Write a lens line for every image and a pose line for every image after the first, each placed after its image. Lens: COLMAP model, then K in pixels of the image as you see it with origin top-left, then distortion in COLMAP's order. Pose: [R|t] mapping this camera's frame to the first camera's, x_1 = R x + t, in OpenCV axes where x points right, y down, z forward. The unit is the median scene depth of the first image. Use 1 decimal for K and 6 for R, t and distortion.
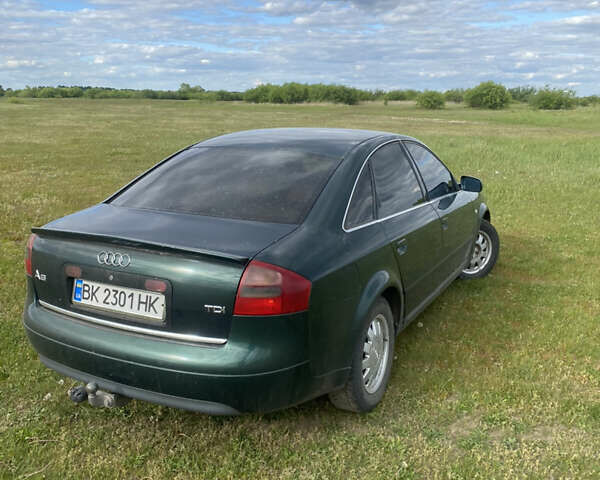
lens RADIAL K [[622.9, 0, 296.1], [0, 622.9, 243.1], [0, 0, 1]] dist [0.015175, 0.000000]
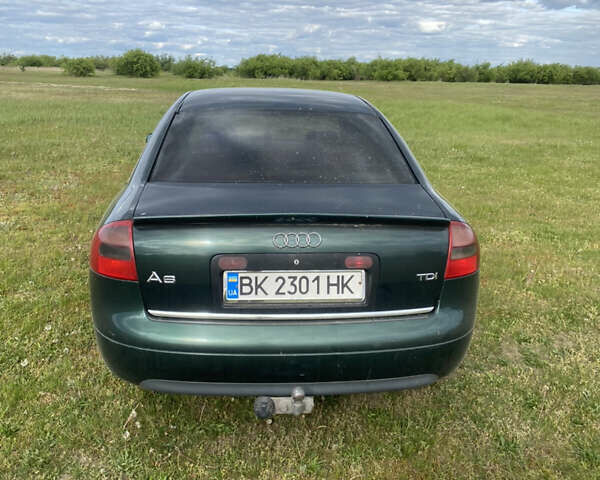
lens RADIAL K [[622.9, 0, 299.0], [0, 622.9, 240.0], [0, 0, 1]] dist [0.015175, 0.000000]
pose [[0.846106, -0.127752, 0.517478, -0.692893], [0.105362, 0.991782, 0.072572, -0.033453], [-0.522497, -0.006881, 0.852613, 0.264868]]
